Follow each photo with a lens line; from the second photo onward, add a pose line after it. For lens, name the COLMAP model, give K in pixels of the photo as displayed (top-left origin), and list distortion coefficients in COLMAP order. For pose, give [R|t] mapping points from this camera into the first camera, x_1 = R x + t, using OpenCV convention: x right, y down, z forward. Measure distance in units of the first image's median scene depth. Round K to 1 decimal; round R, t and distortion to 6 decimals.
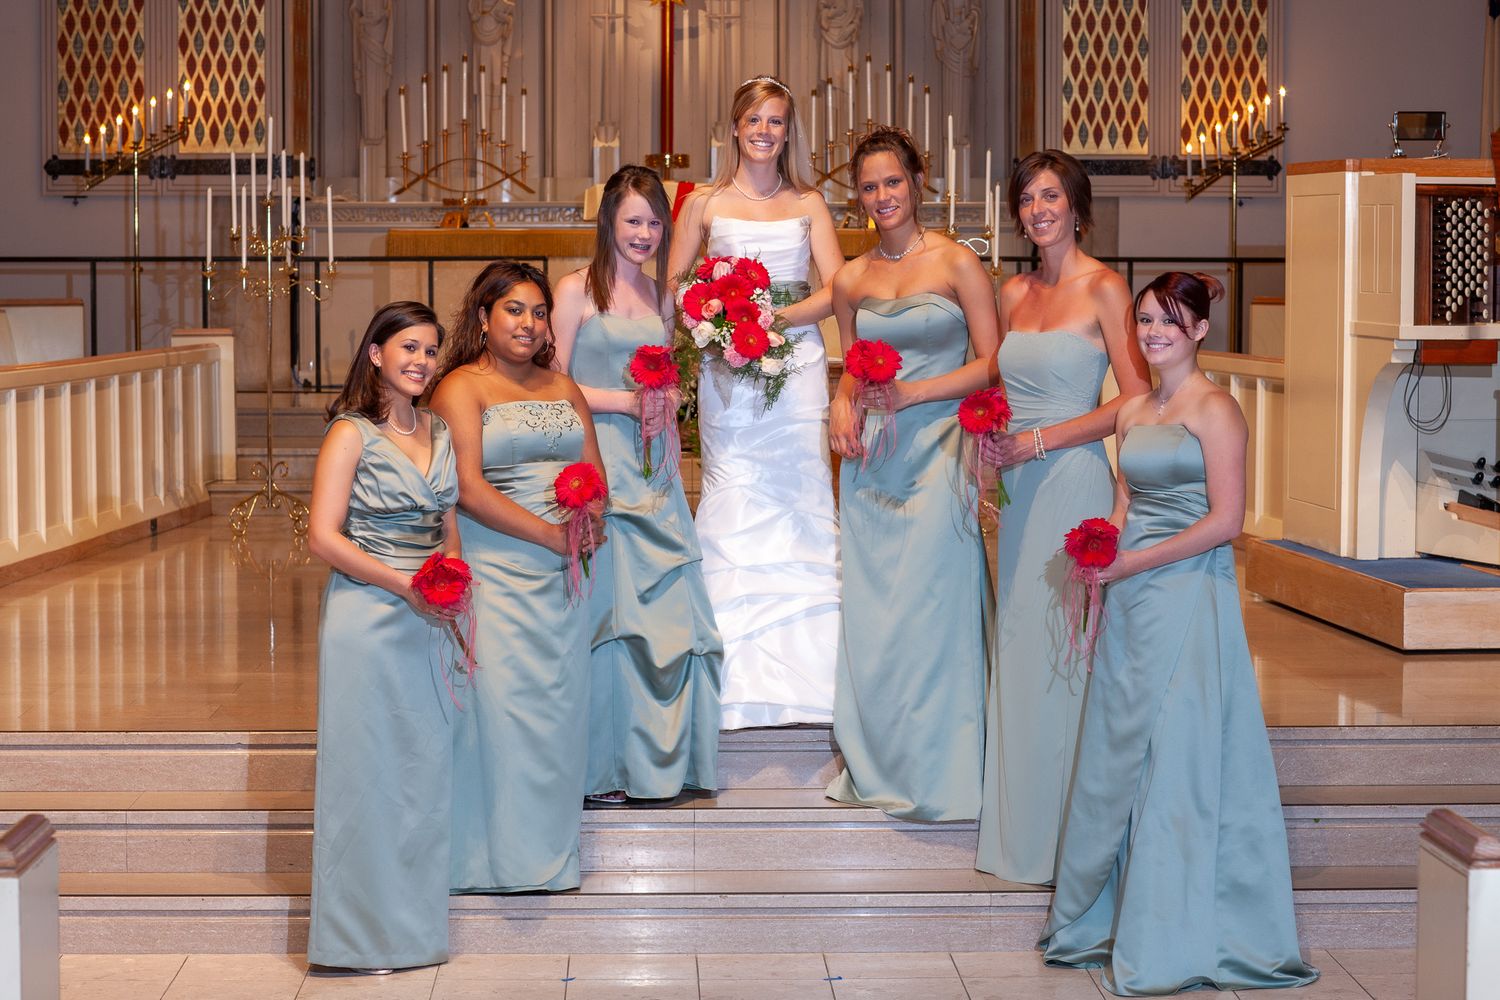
lens RADIAL K [[3715.4, 0, 750.0], [0, 3715.4, 500.8], [0, 0, 1]] dist [0.050729, 0.000000]
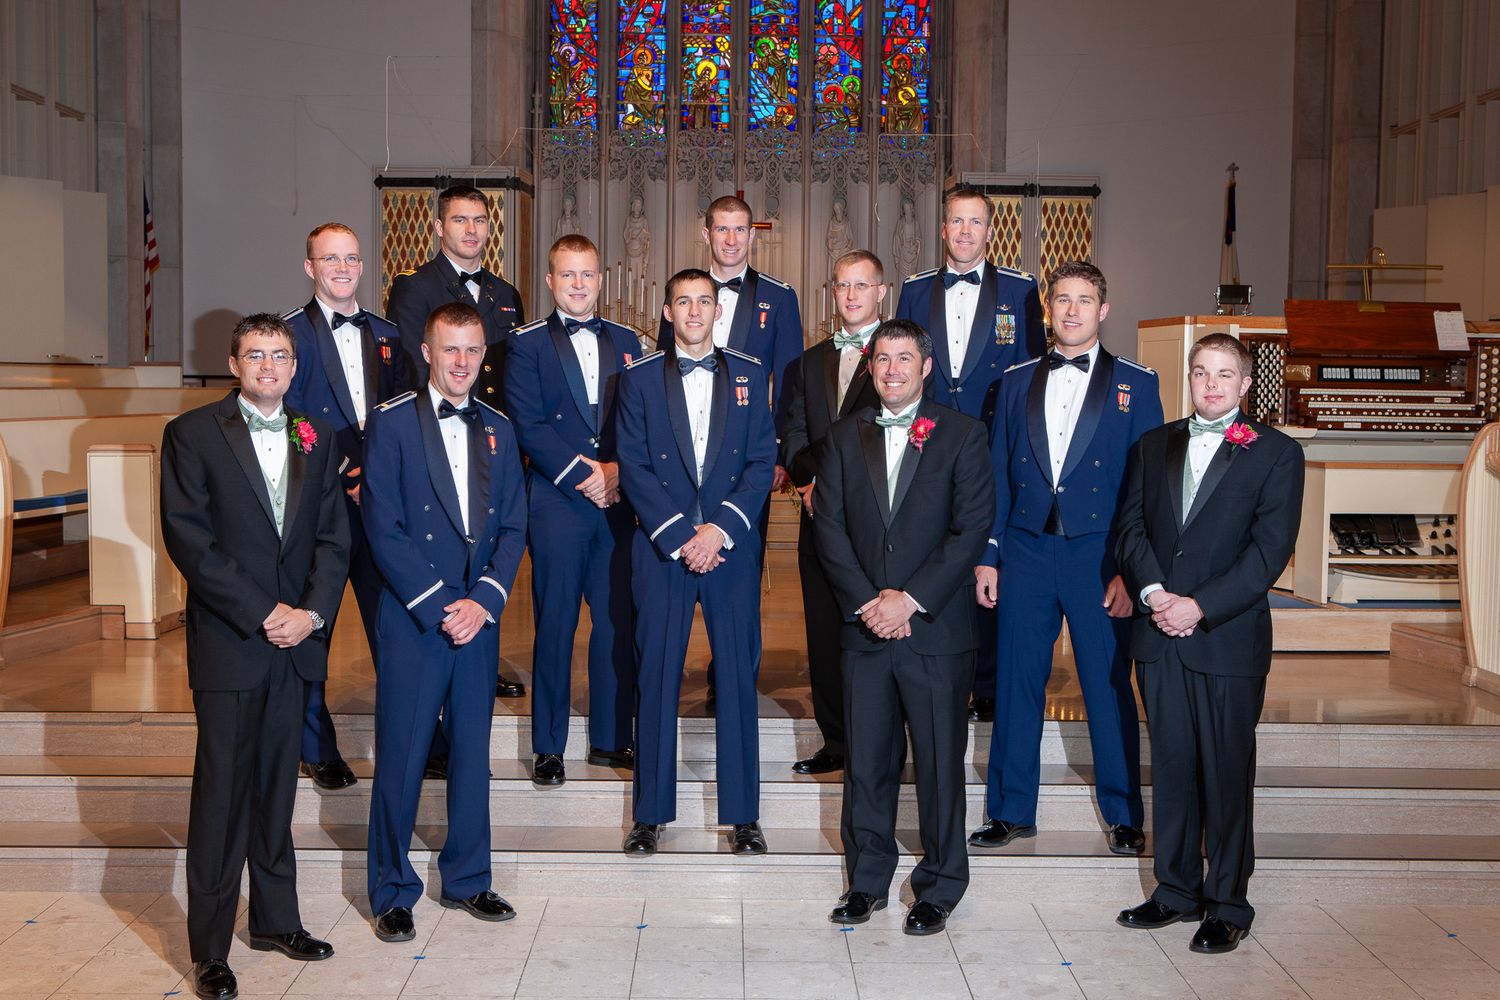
lens RADIAL K [[1795.5, 0, 744.0], [0, 1795.5, 504.2], [0, 0, 1]] dist [0.009960, 0.000000]
pose [[0.999698, 0.012440, -0.021179, -0.000920], [-0.012464, 0.999922, -0.001006, -0.008509], [0.021165, 0.001270, 0.999775, 0.177772]]
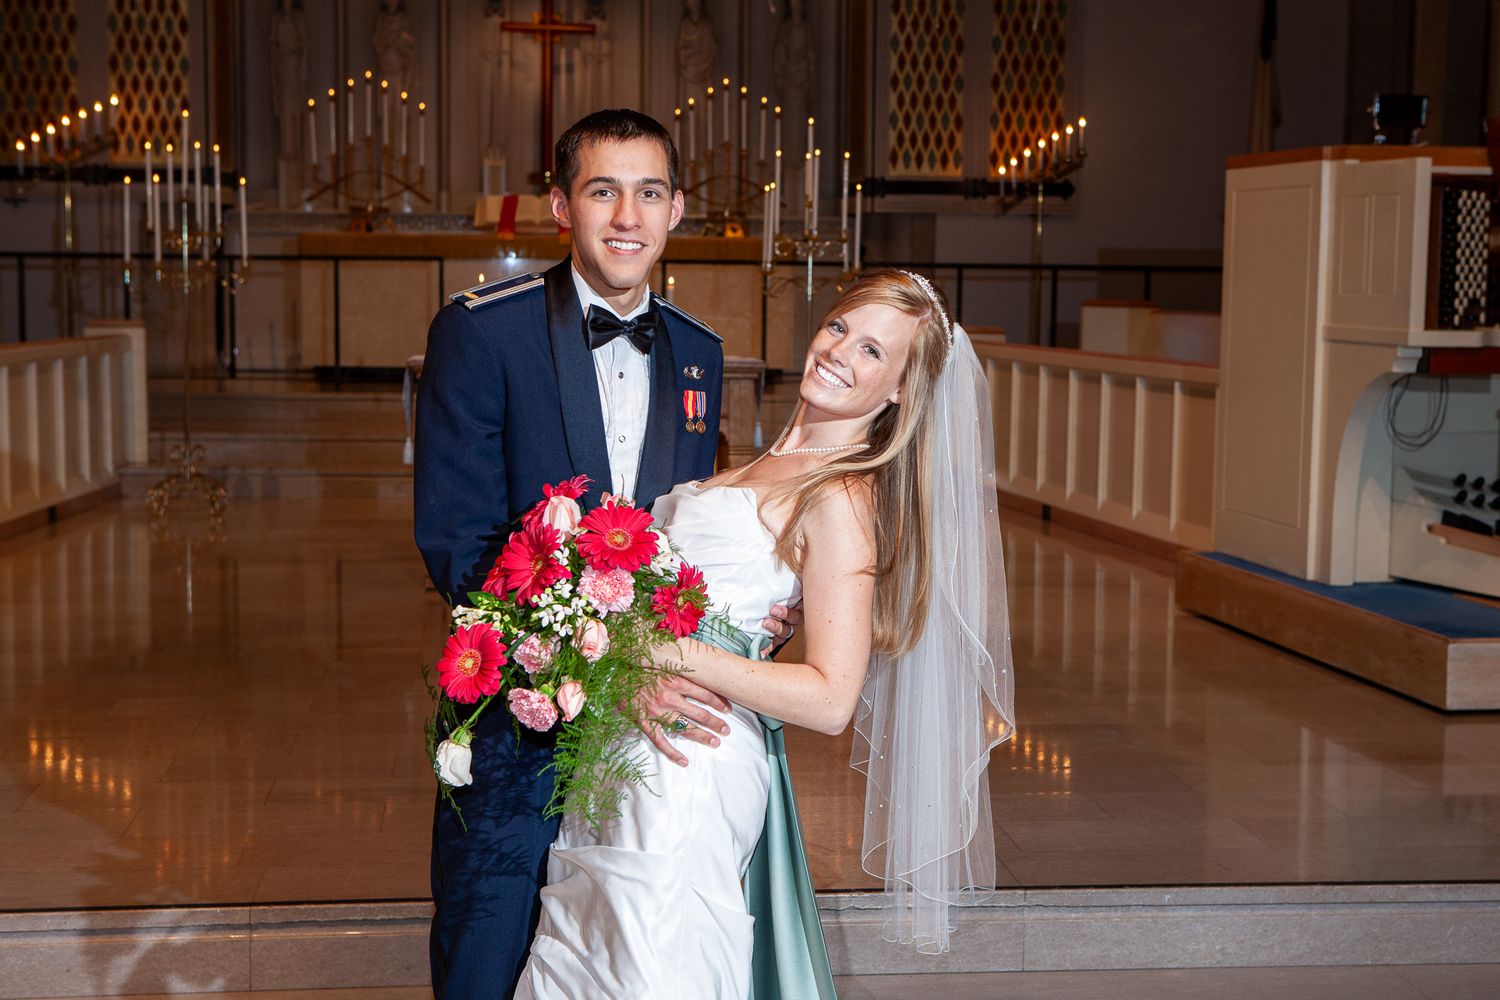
lens RADIAL K [[2280.6, 0, 759.3], [0, 2280.6, 493.7], [0, 0, 1]] dist [0.062438, 0.000000]
pose [[0.996628, 0.001406, 0.082038, -0.015336], [-0.003850, 0.999553, 0.029642, -0.014986], [-0.081960, -0.029858, 0.996188, 0.293646]]
